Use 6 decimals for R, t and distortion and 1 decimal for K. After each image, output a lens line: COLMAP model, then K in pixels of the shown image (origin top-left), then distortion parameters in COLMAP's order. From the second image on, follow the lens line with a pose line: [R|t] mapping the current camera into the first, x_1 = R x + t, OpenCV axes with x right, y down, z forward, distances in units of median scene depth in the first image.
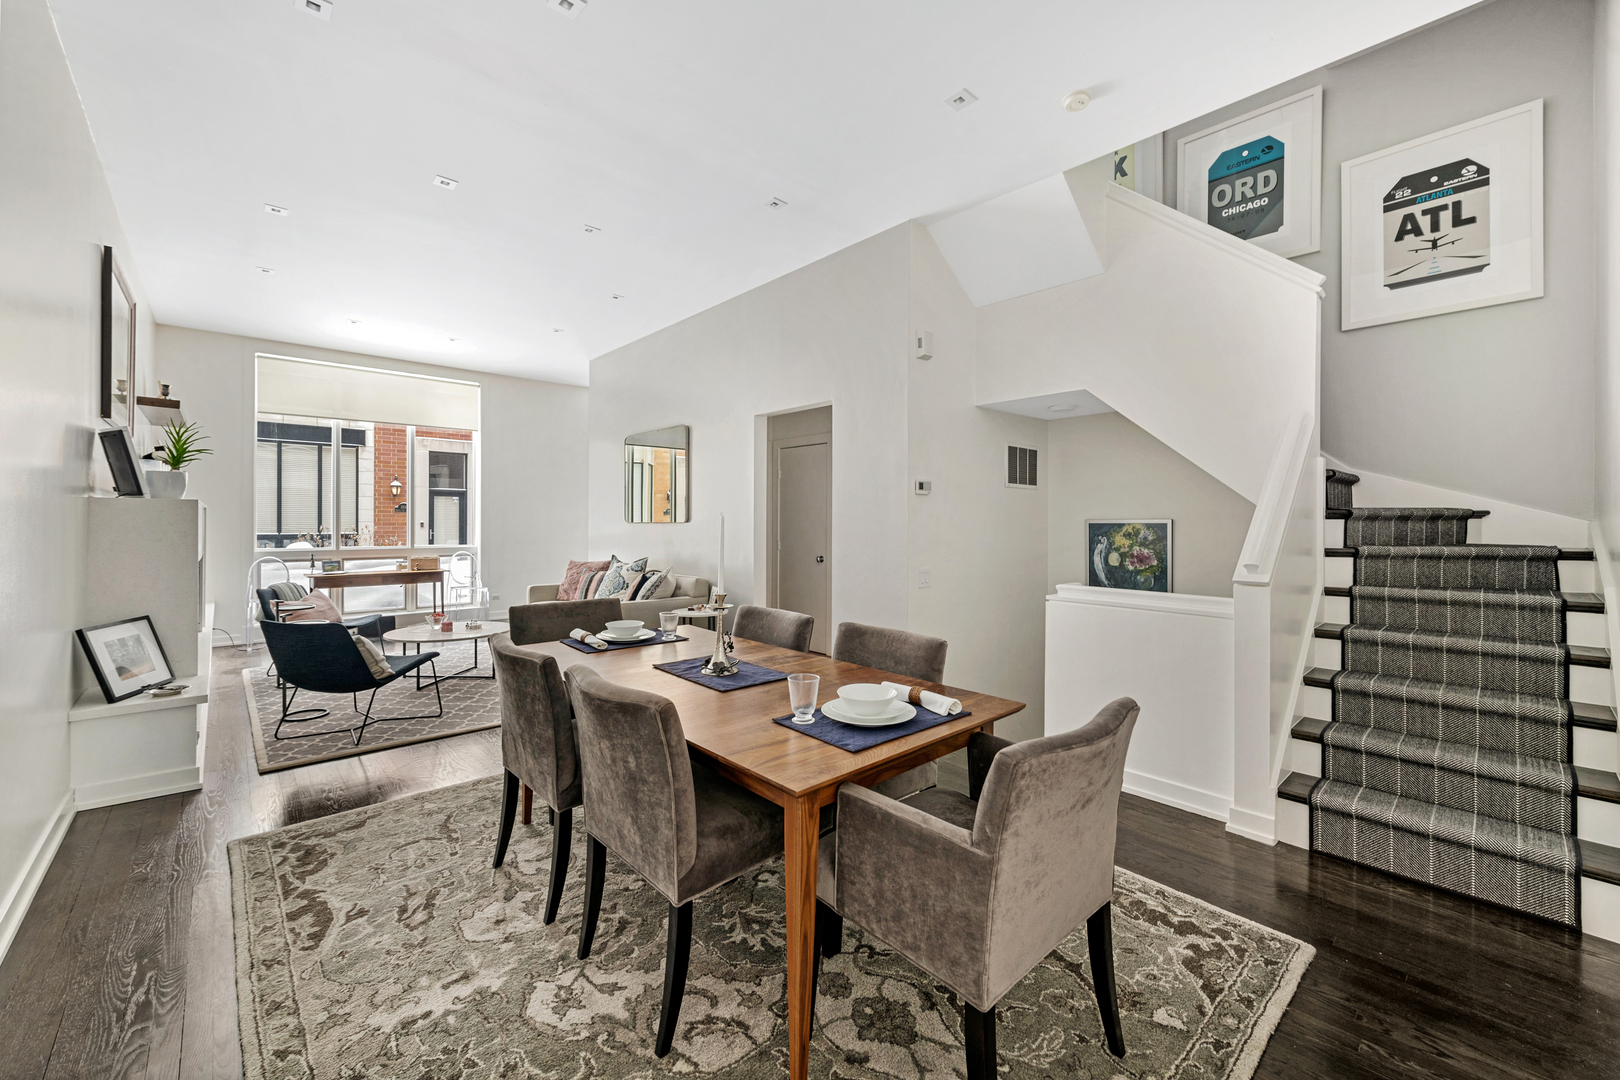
lens RADIAL K [[646.0, 0, 805.8], [0, 646.0, 525.8], [0, 0, 1]] dist [0.008896, -0.001661]
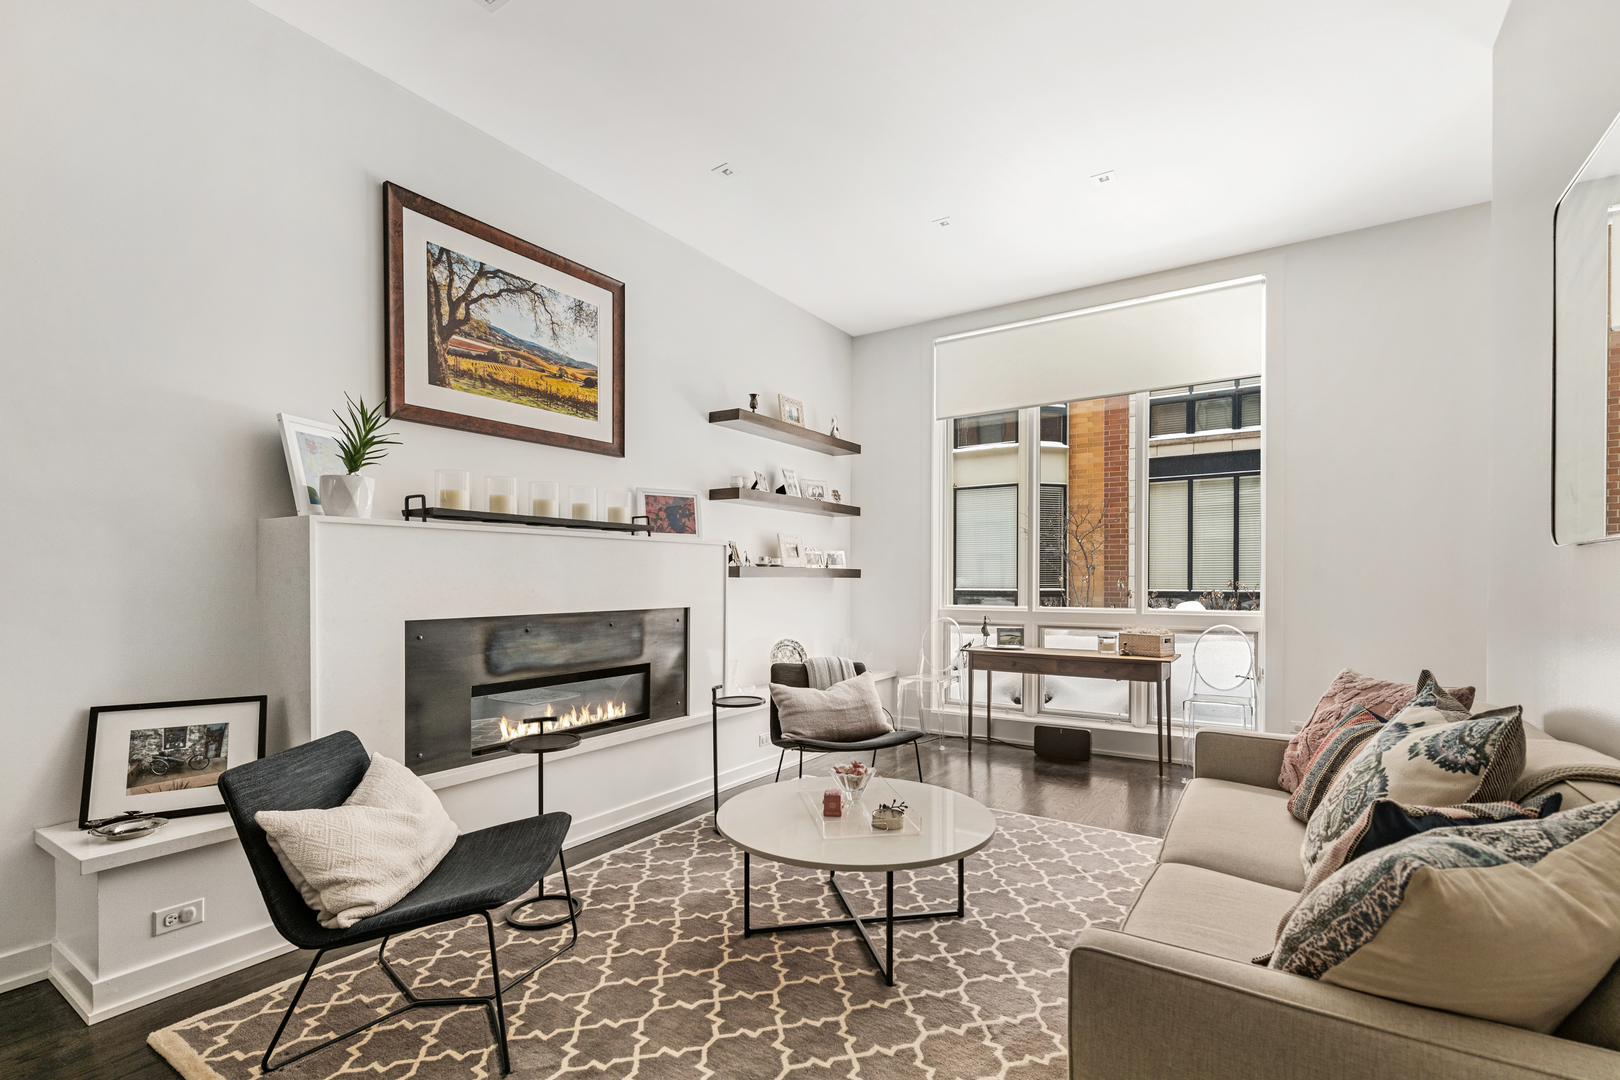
lens RADIAL K [[727.9, 0, 812.5], [0, 727.9, 592.5], [0, 0, 1]] dist [0.012615, -0.000027]
pose [[0.243525, 0.011444, -0.969827, -0.067606], [-0.004258, 0.999933, 0.010730, 0.010073], [0.969885, 0.001517, 0.243558, 0.561536]]
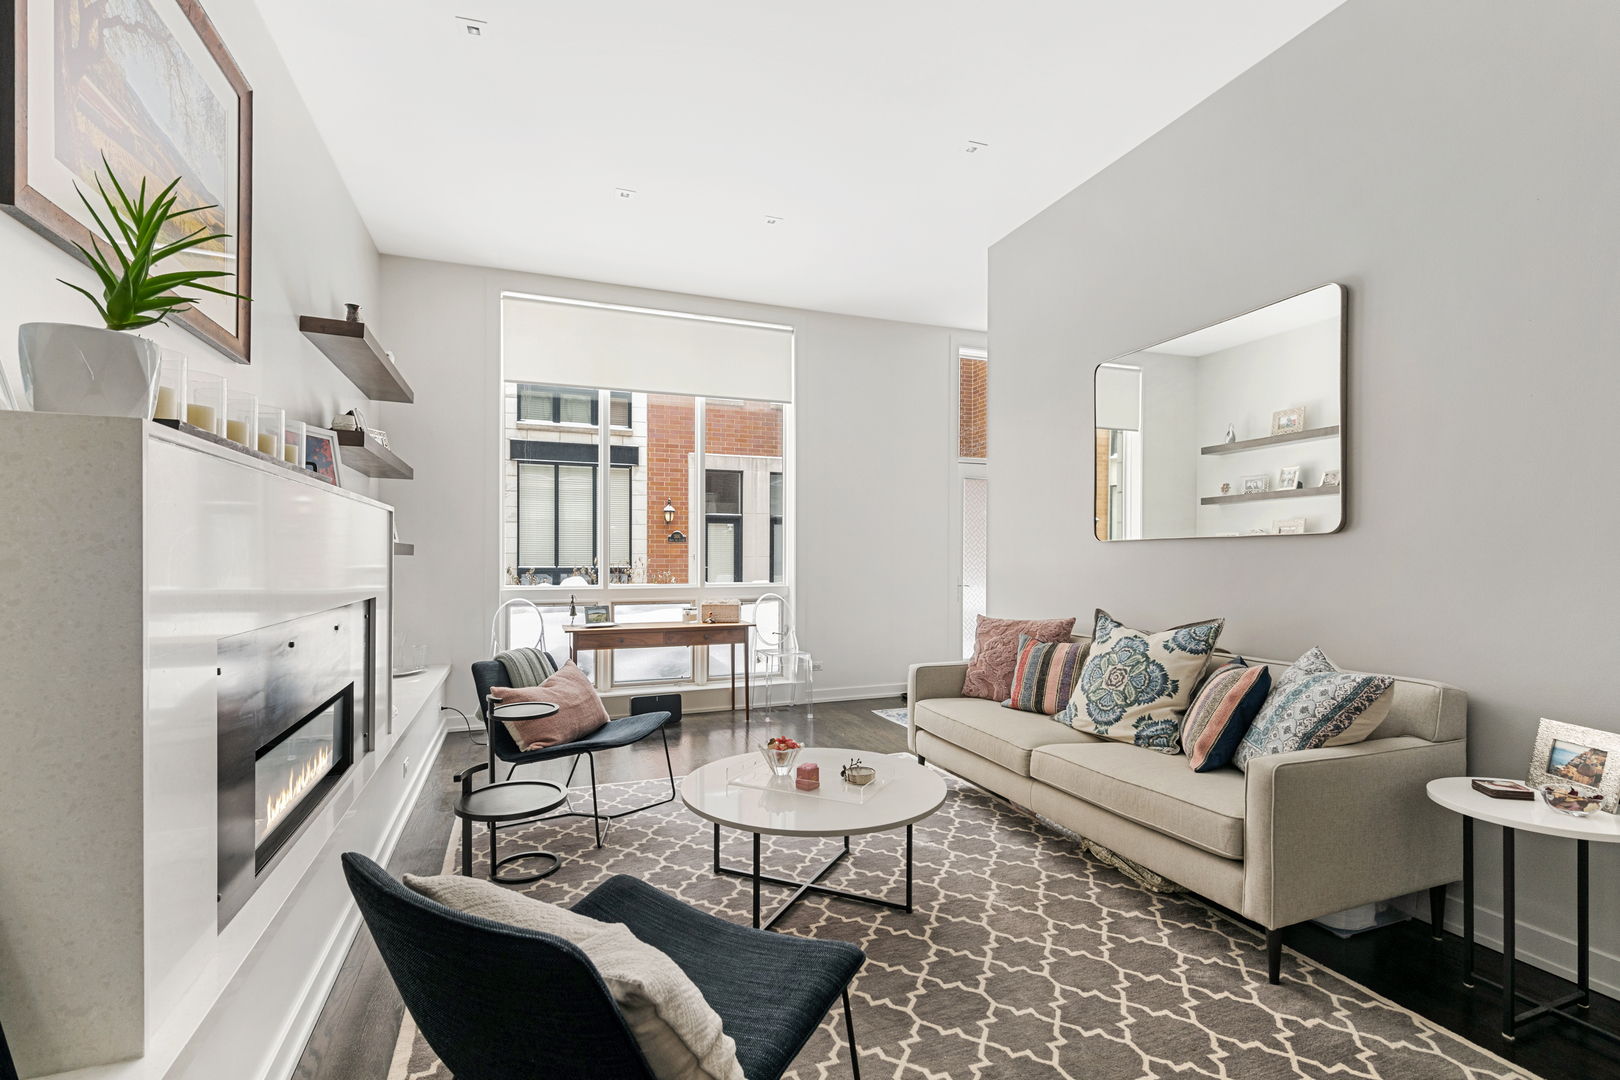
lens RADIAL K [[727.9, 0, 793.0], [0, 727.9, 565.0], [0, 0, 1]] dist [0.012615, -0.000027]
pose [[0.926328, -0.000055, -0.376717, -0.245373], [0.001542, 0.999992, 0.003647, 0.009243], [0.376714, -0.003960, 0.926321, 0.355466]]
